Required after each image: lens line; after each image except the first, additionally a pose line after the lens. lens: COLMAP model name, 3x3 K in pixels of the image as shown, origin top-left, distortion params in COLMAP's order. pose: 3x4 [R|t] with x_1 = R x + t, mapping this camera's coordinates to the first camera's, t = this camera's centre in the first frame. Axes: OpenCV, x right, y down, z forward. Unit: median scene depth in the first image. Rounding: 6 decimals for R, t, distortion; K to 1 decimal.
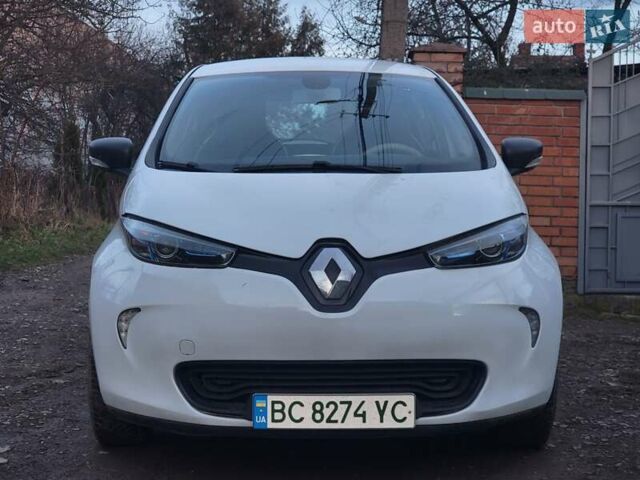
lens RADIAL K [[1402.6, 0, 320.0], [0, 1402.6, 240.0], [0, 0, 1]] dist [-0.038316, -0.053560]
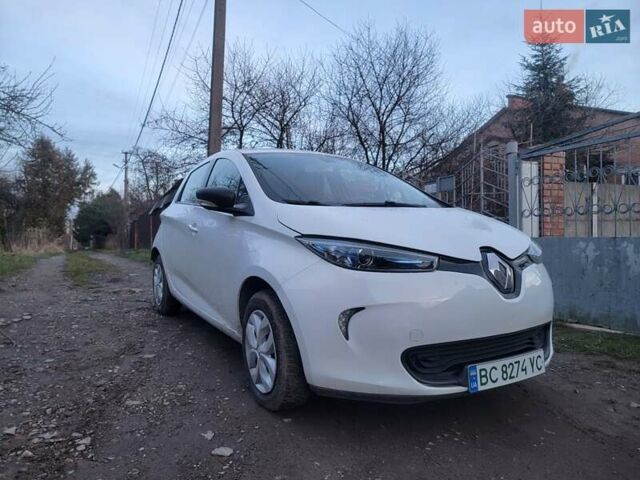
lens RADIAL K [[463.8, 0, 322.5], [0, 463.8, 229.1], [0, 0, 1]] dist [0.056105, 0.000332]
pose [[0.868244, -0.015956, 0.495880, -0.381754], [0.039521, 0.998531, -0.037069, -0.008029], [-0.494560, 0.051783, 0.867599, 0.674857]]
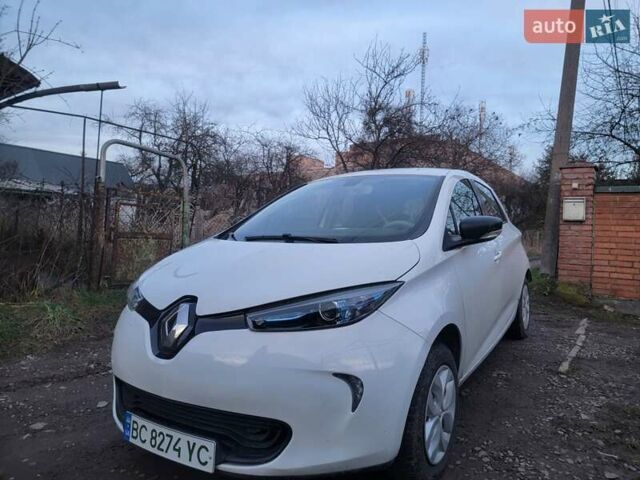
lens RADIAL K [[463.8, 0, 322.5], [0, 463.8, 229.1], [0, 0, 1]] dist [0.056105, 0.000332]
pose [[0.821351, 0.007582, -0.570373, 0.354620], [-0.034565, 0.998736, -0.036497, -0.051338], [0.569375, 0.049692, 0.820575, 0.728413]]
